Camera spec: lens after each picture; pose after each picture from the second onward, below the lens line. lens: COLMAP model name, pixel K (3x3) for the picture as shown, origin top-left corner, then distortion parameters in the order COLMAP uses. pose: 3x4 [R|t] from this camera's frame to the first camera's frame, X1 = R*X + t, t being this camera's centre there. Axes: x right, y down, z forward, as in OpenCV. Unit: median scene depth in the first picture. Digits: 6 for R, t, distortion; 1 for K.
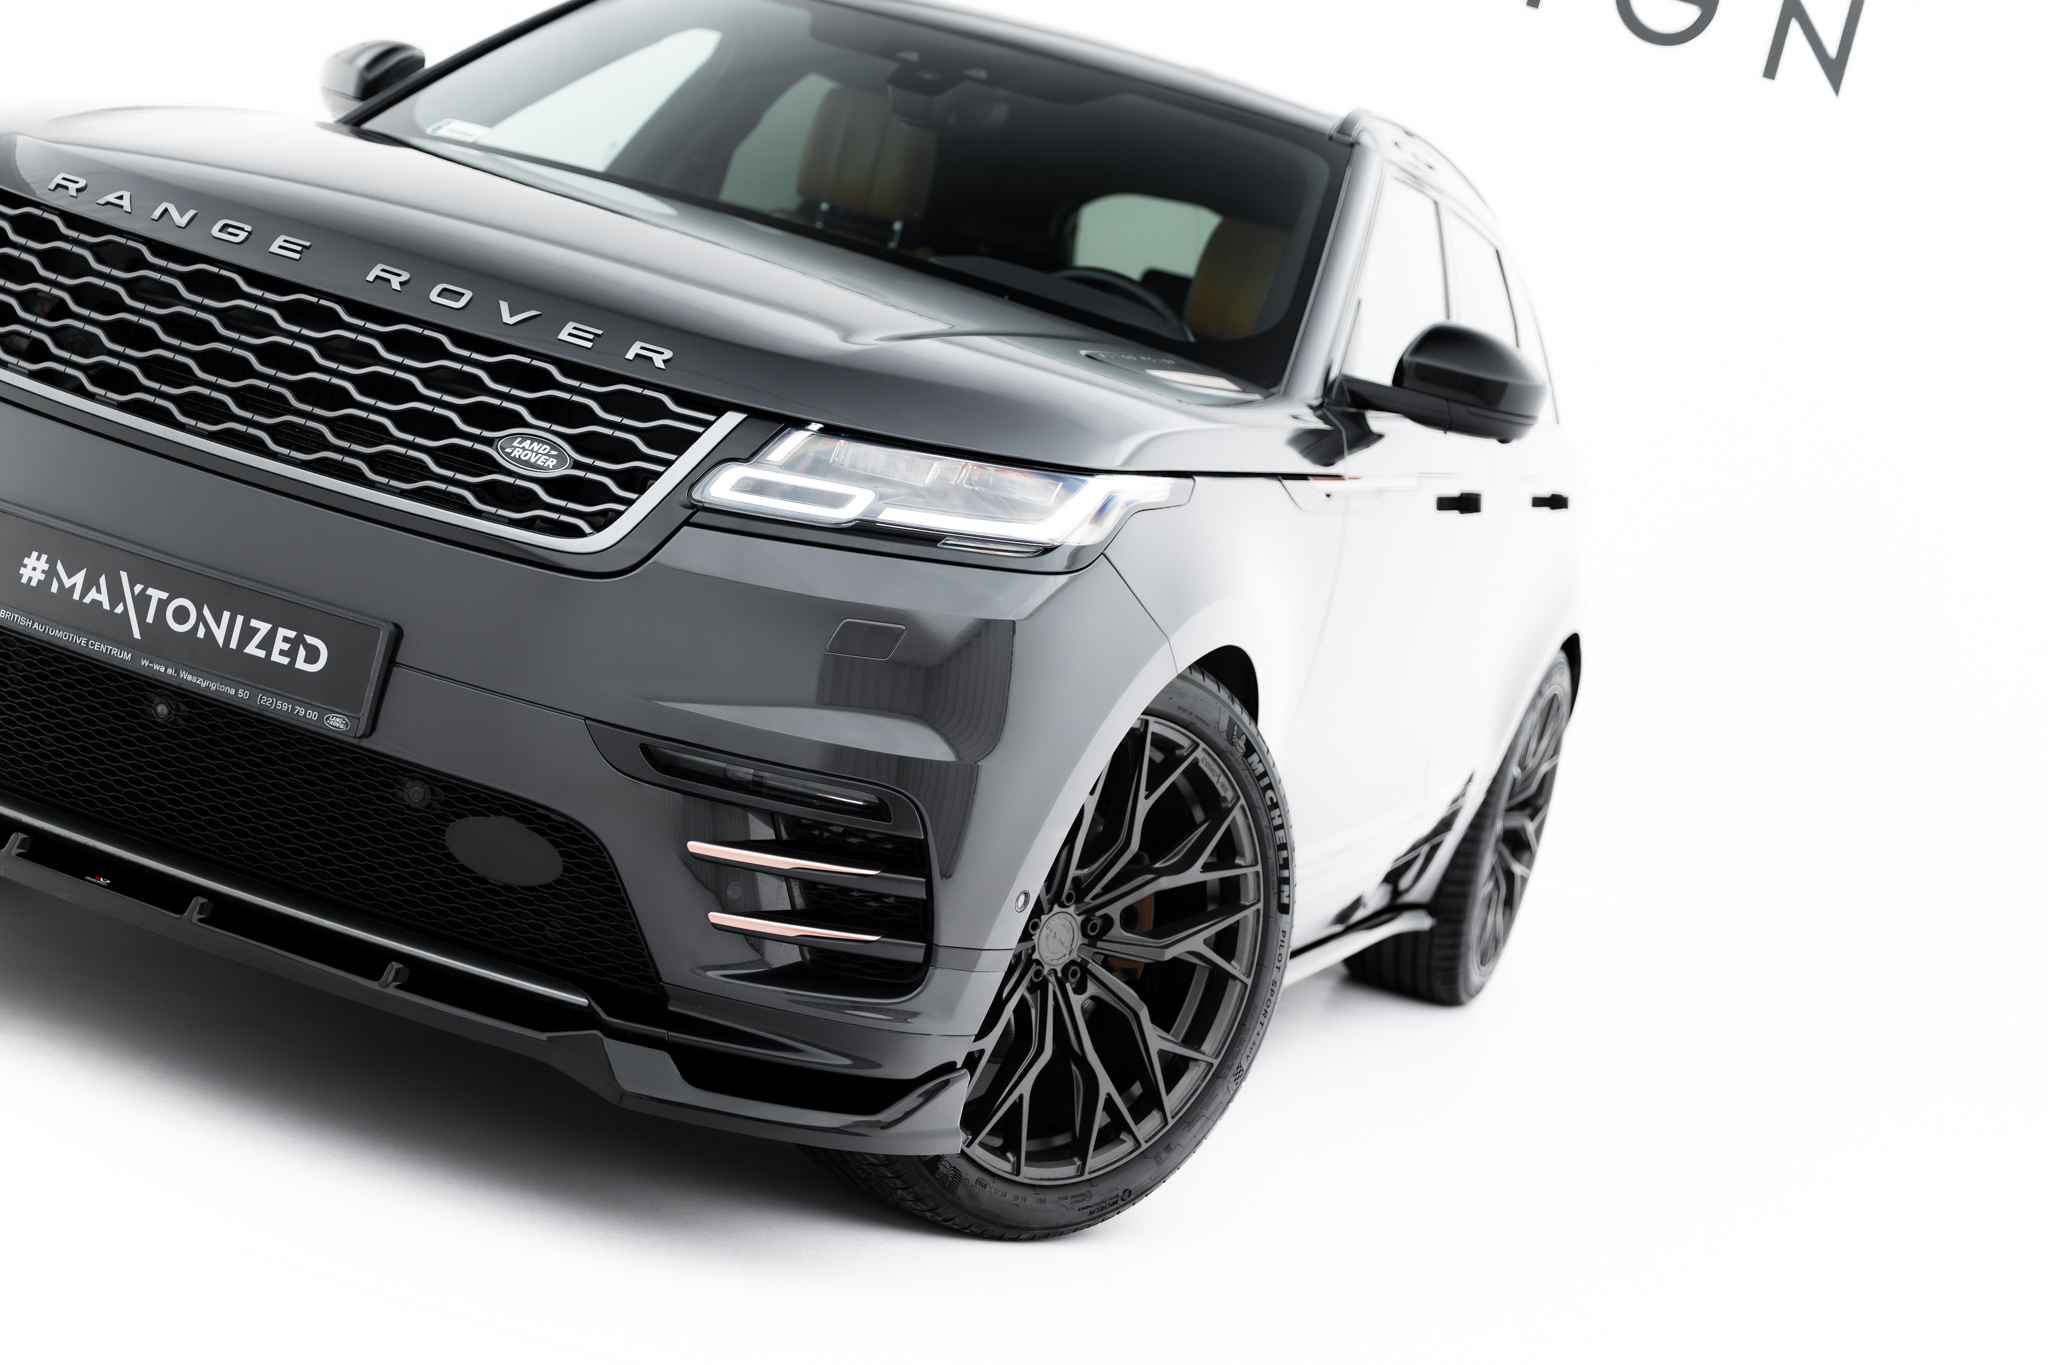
lens RADIAL K [[3498.2, 0, 1024.0], [0, 3498.2, 682.5], [0, 0, 1]] dist [0.024003, 0.069719]
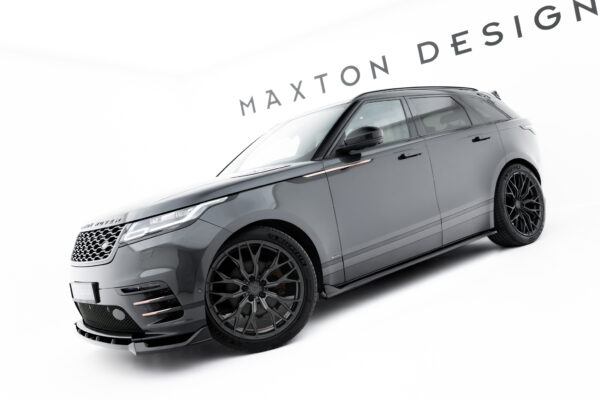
lens RADIAL K [[562.3, 0, 300.0], [0, 562.3, 200.0], [0, 0, 1]] dist [-0.010184, 0.004143]
pose [[0.730739, -0.407316, -0.547827, 0.601999], [0.349494, 0.912565, -0.212318, 0.166523], [0.586408, -0.036313, 0.809201, 0.444877]]
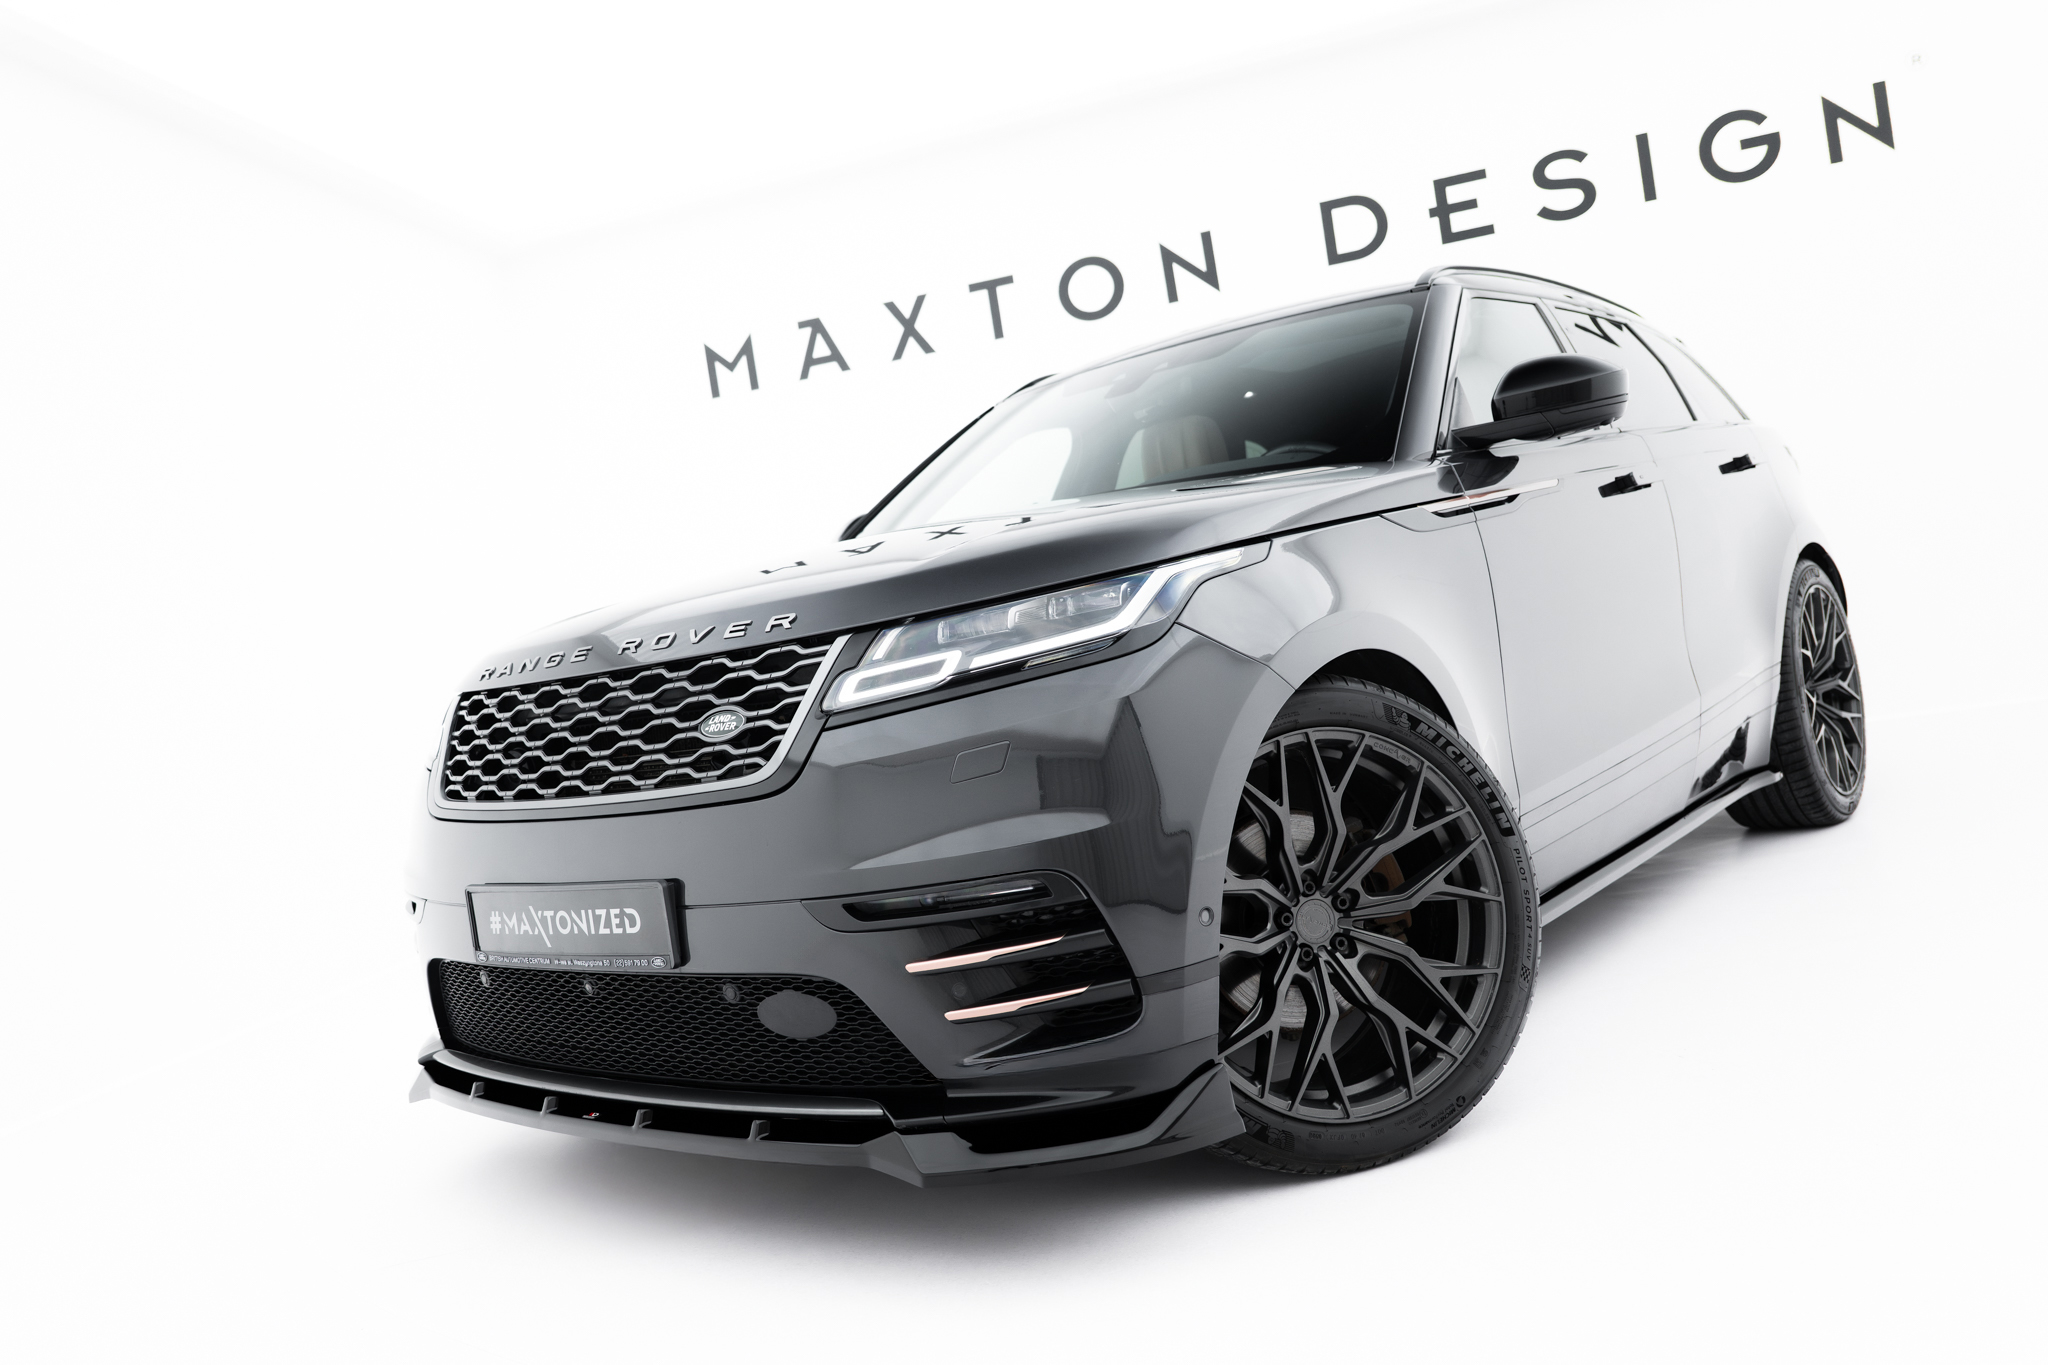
lens RADIAL K [[1607.5, 0, 859.6], [0, 1607.5, 711.6], [0, 0, 1]] dist [0.006971, -0.000423]
pose [[0.825005, -0.378212, -0.419907, 0.160570], [0.338208, 0.925716, -0.169308, 0.051336], [0.452749, -0.002336, 0.891635, 0.462240]]
